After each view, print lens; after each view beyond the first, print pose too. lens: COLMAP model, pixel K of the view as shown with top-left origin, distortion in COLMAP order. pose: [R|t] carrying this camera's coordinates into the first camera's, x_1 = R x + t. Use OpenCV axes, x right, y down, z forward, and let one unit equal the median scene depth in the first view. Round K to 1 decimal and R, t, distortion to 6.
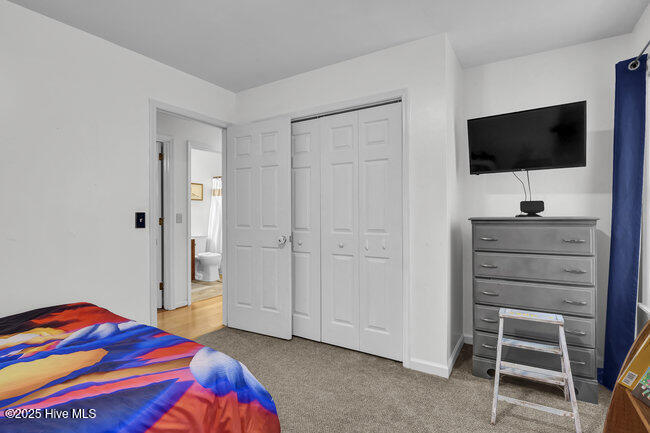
lens RADIAL K [[325.2, 0, 325.0], [0, 325.2, 216.5], [0, 0, 1]] dist [-0.000835, -0.000162]
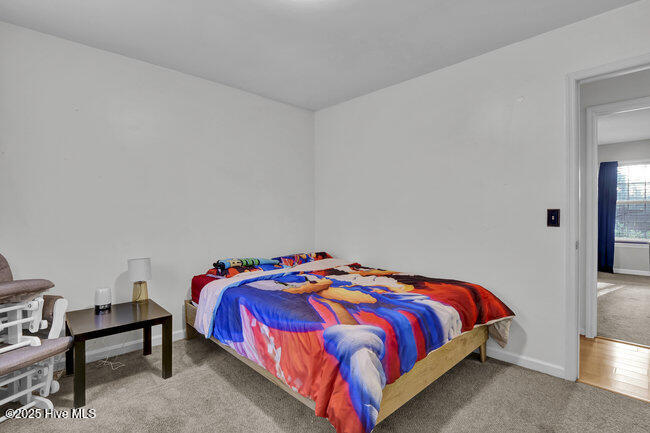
lens RADIAL K [[325.2, 0, 325.0], [0, 325.2, 216.5], [0, 0, 1]] dist [-0.000835, -0.000162]
pose [[-0.248475, 0.012321, -0.968560, 0.849698], [-0.010356, 0.999828, 0.015376, 0.002072], [0.968583, 0.013850, -0.248305, 1.214062]]
